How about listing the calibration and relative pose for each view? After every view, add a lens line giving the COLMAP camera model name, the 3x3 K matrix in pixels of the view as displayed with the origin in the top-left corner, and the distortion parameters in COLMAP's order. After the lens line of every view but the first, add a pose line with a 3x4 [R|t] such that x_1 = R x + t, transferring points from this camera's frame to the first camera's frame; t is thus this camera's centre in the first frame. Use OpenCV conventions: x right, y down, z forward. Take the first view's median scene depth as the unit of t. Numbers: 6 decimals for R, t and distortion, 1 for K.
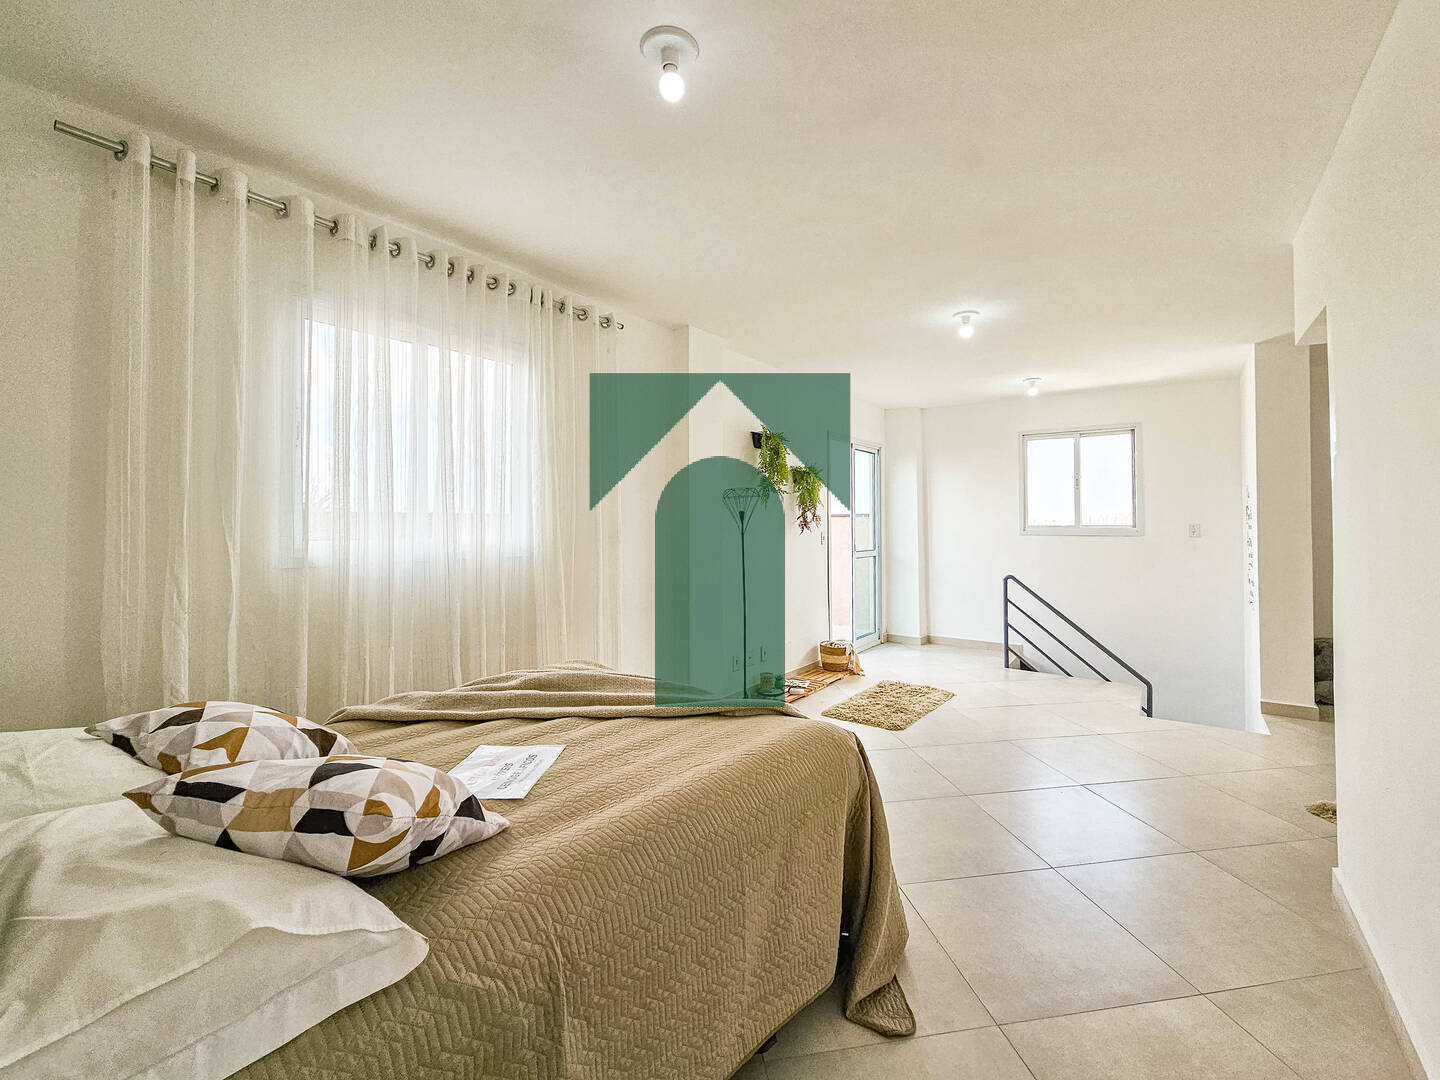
lens RADIAL K [[595.7, 0, 725.4], [0, 595.7, 525.3], [0, 0, 1]] dist [-0.000471, 0.000419]
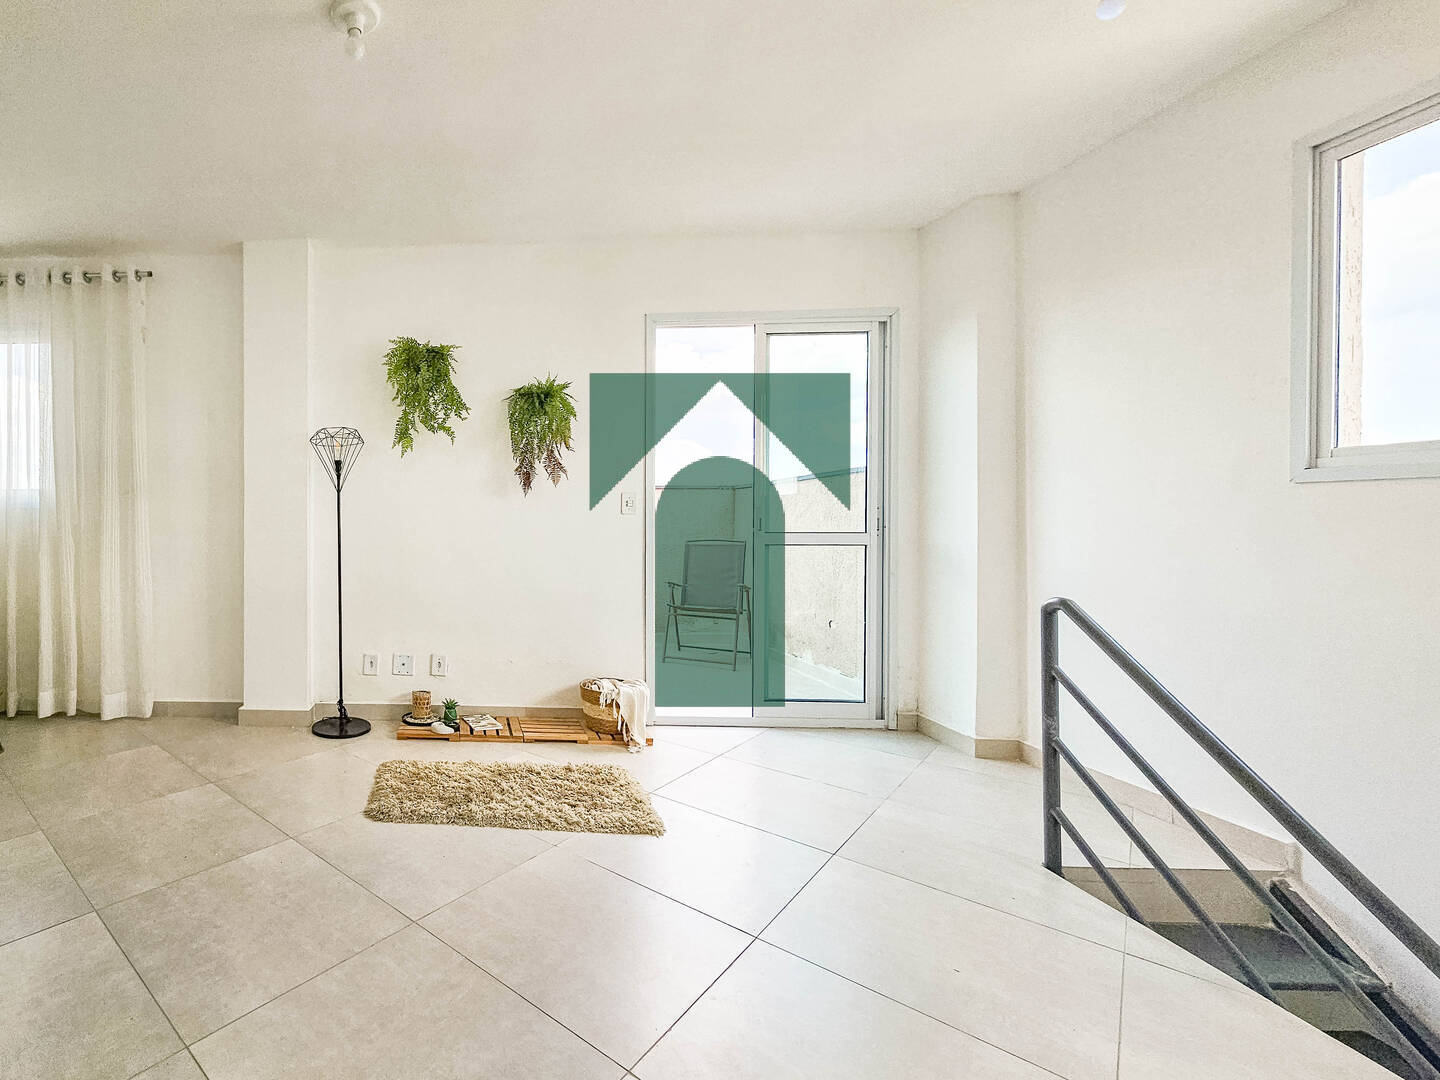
lens RADIAL K [[619.5, 0, 719.4], [0, 619.5, 549.1], [0, 0, 1]] dist [-0.001268, -0.000077]
pose [[0.571513, 0.007669, -0.820557, 0.650047], [-0.009368, 0.999952, 0.002821, 0.056032], [0.820539, 0.006075, 0.571558, 0.649106]]
